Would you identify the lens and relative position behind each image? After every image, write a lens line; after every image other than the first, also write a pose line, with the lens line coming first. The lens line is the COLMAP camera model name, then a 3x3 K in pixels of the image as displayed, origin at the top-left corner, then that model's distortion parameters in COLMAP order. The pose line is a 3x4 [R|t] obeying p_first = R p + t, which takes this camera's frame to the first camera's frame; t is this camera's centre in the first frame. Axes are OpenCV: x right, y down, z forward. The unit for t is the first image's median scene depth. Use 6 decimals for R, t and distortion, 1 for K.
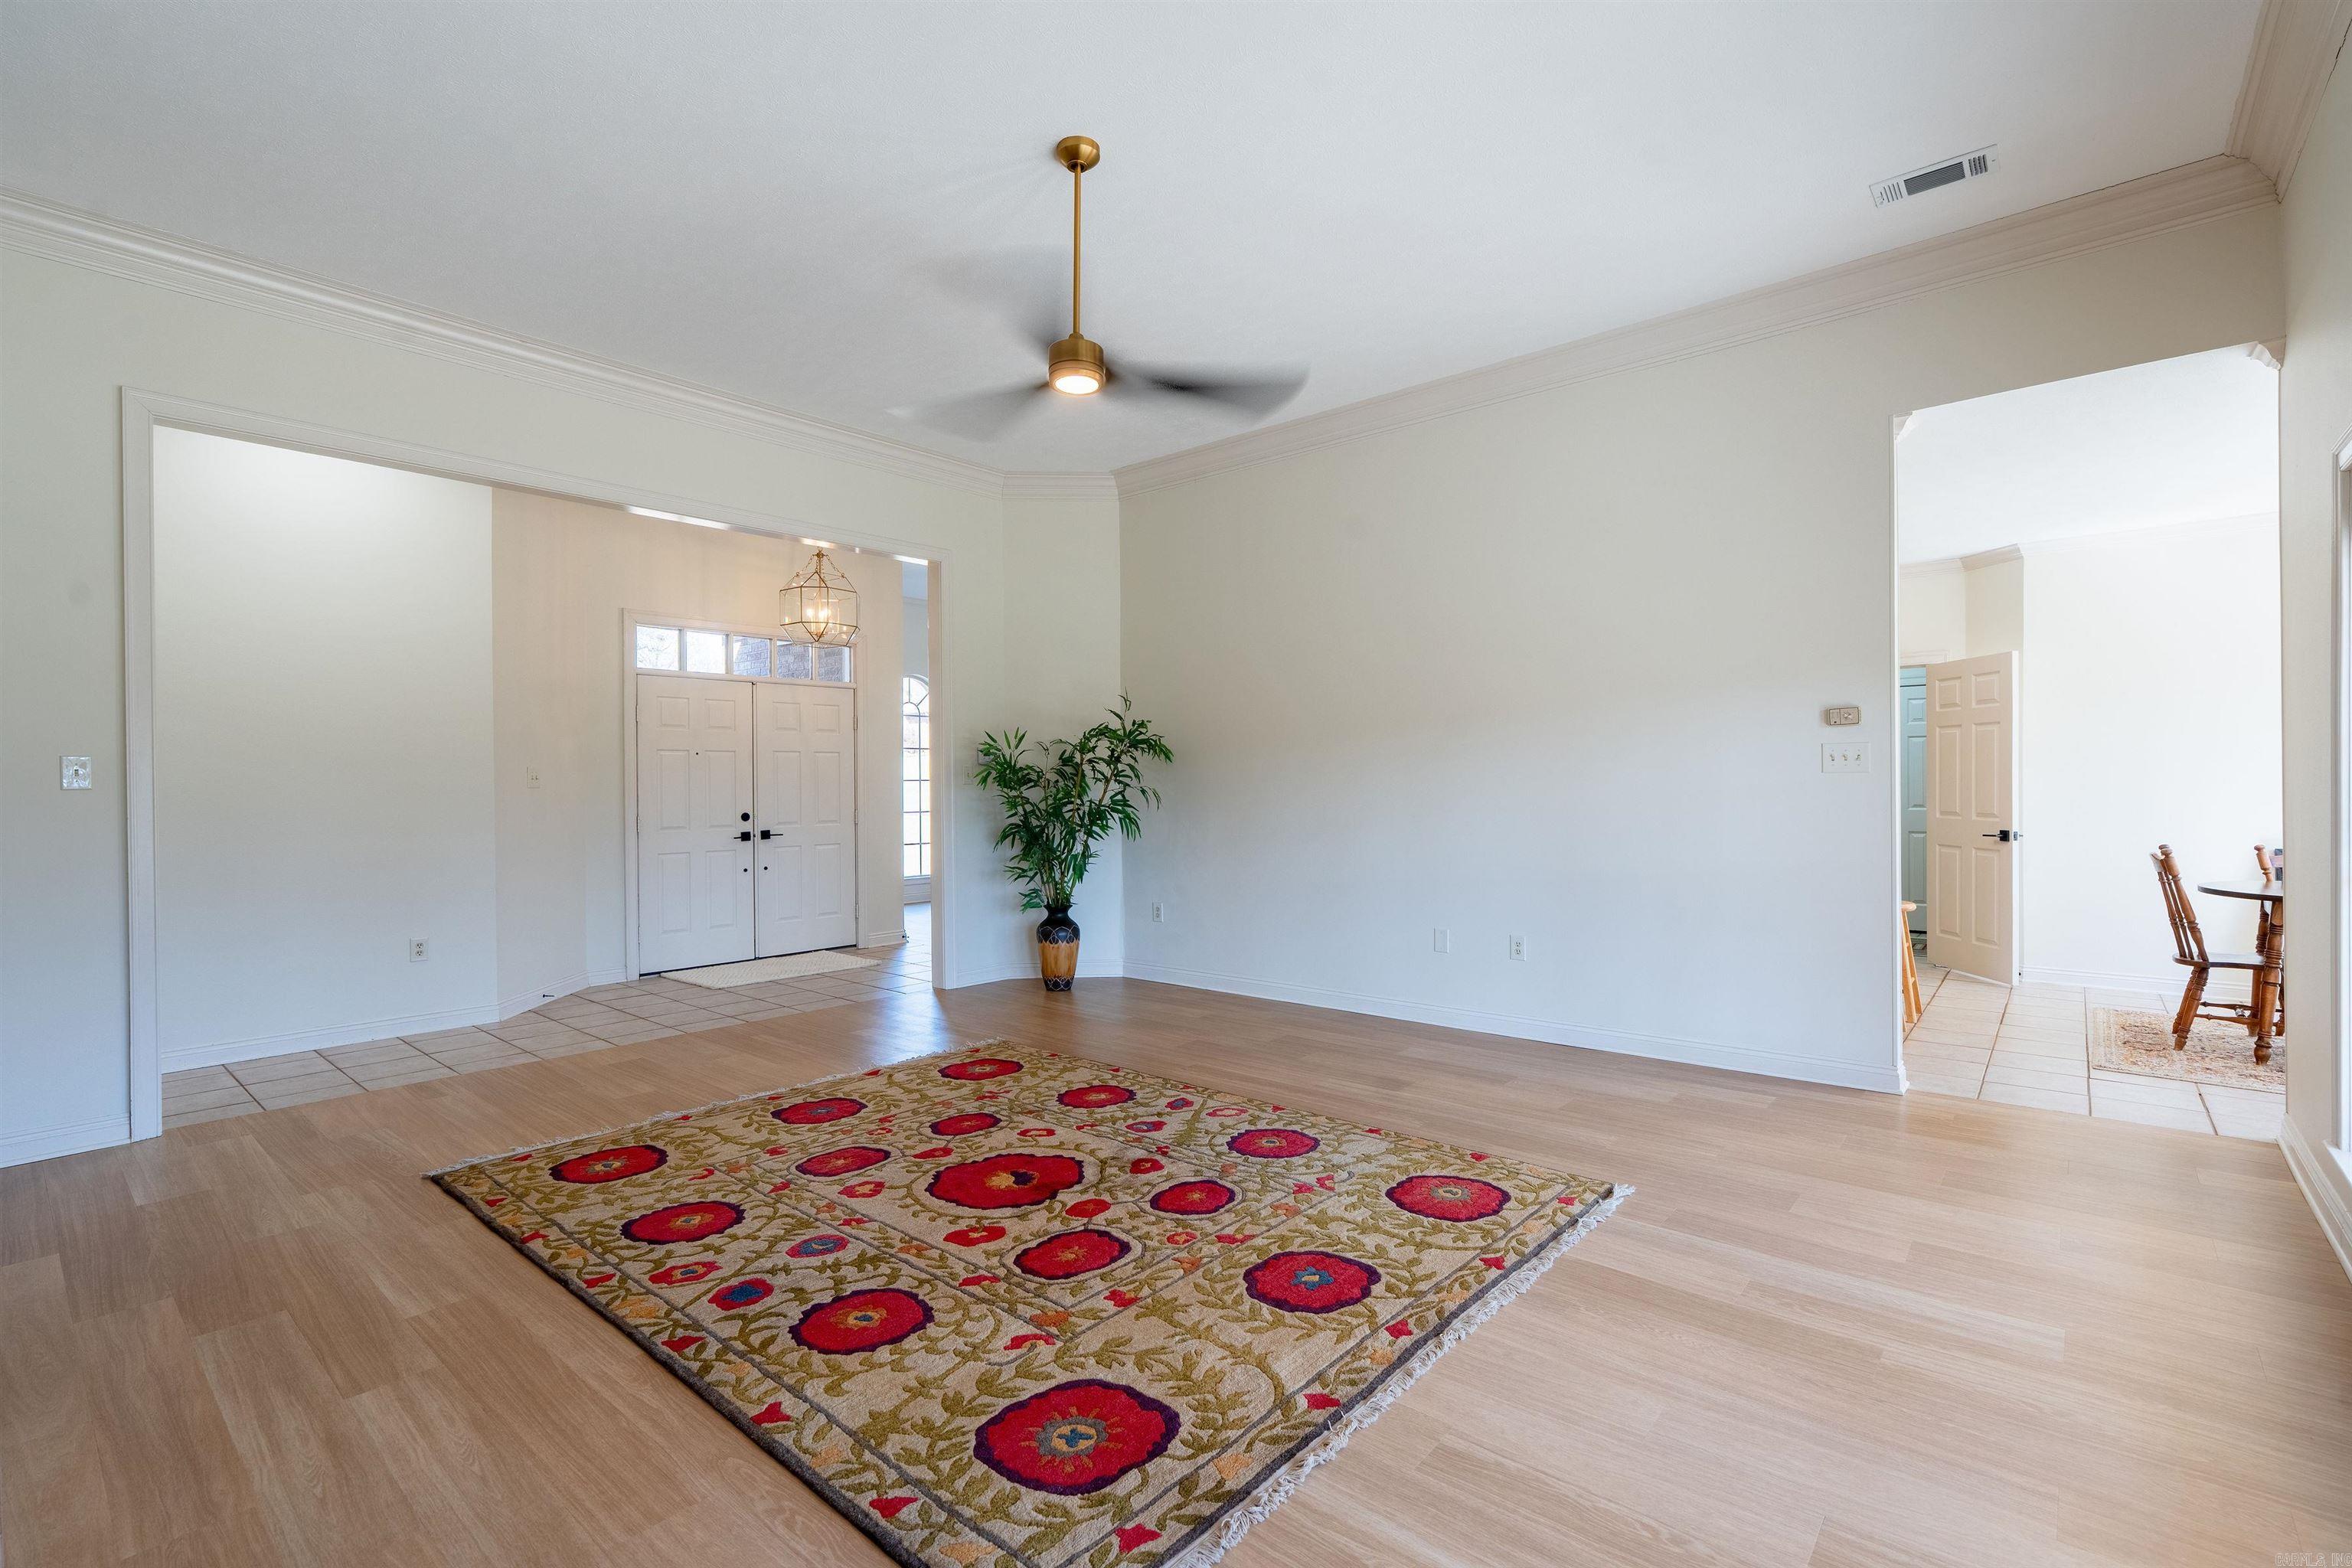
lens RADIAL K [[1049.5, 0, 1175.3], [0, 1049.5, 781.7], [0, 0, 1]] dist [-0.004648, 0.001835]
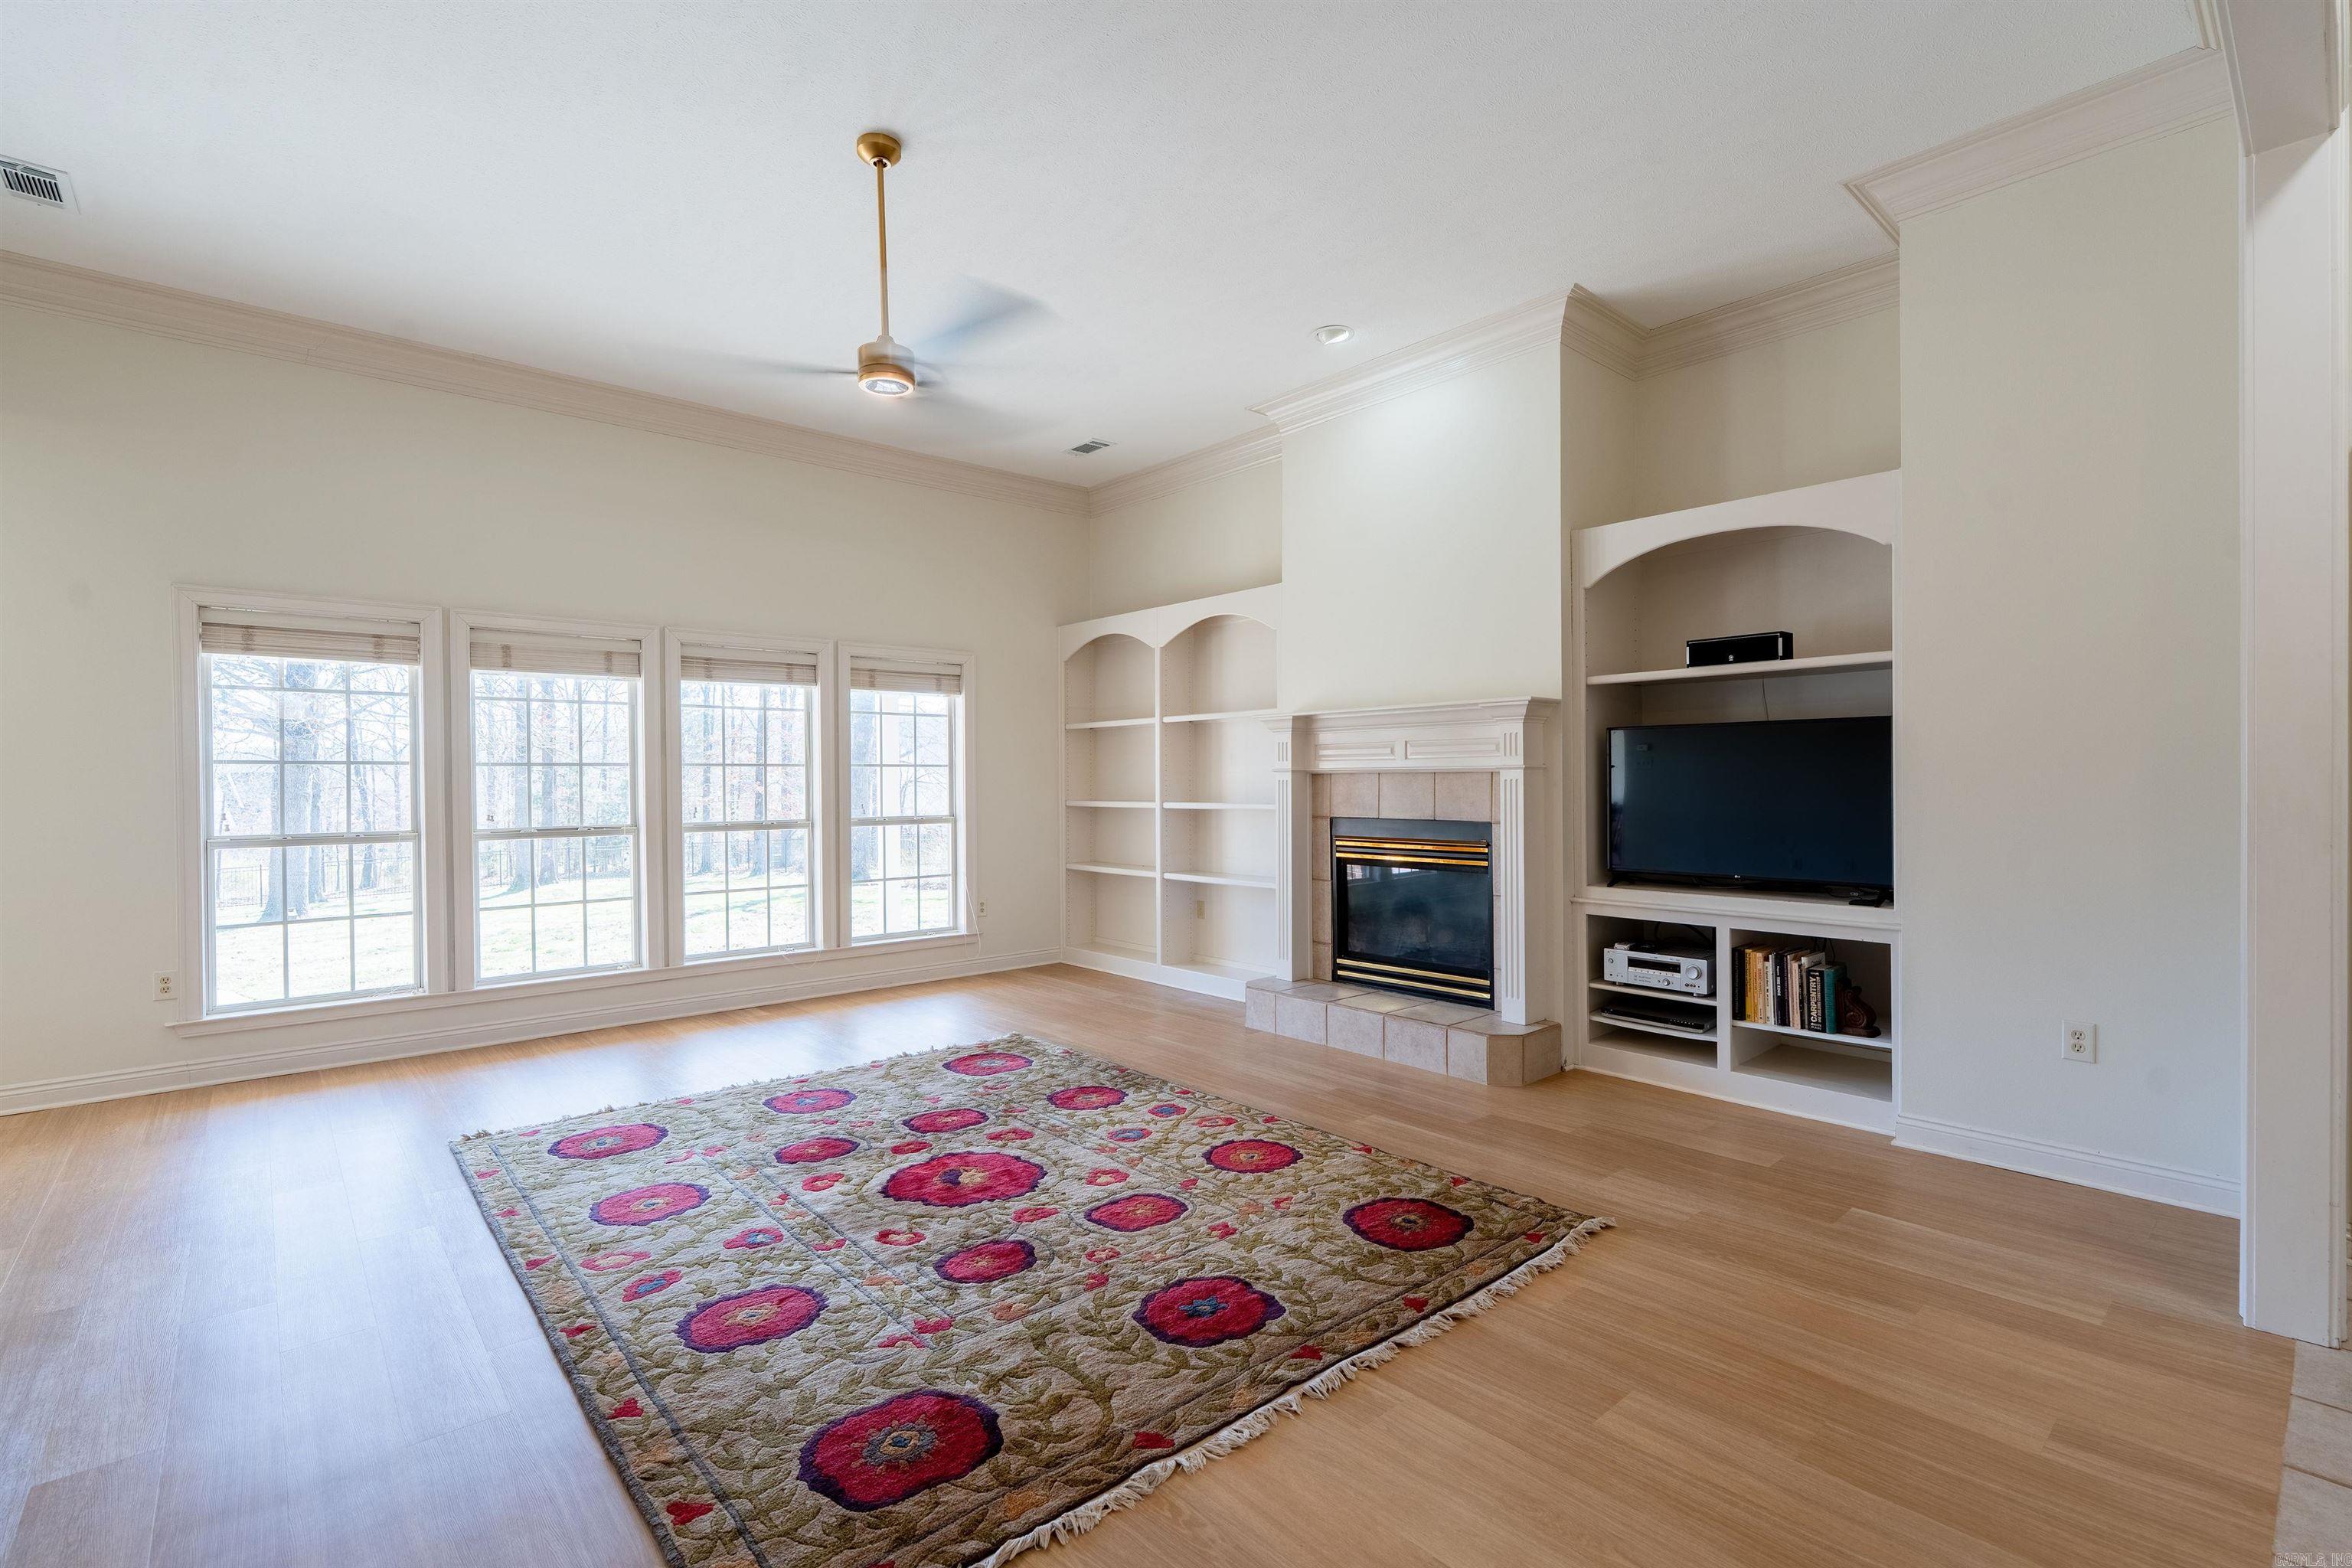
lens RADIAL K [[1049.5, 0, 1176.9], [0, 1049.5, 783.8], [0, 0, 1]] dist [-0.004648, 0.001835]
pose [[-0.991161, 0.015345, 0.131775, -0.509127], [0.015678, 0.999876, 0.001484, 0.006889], [-0.131735, 0.003537, -0.991279, 2.013073]]
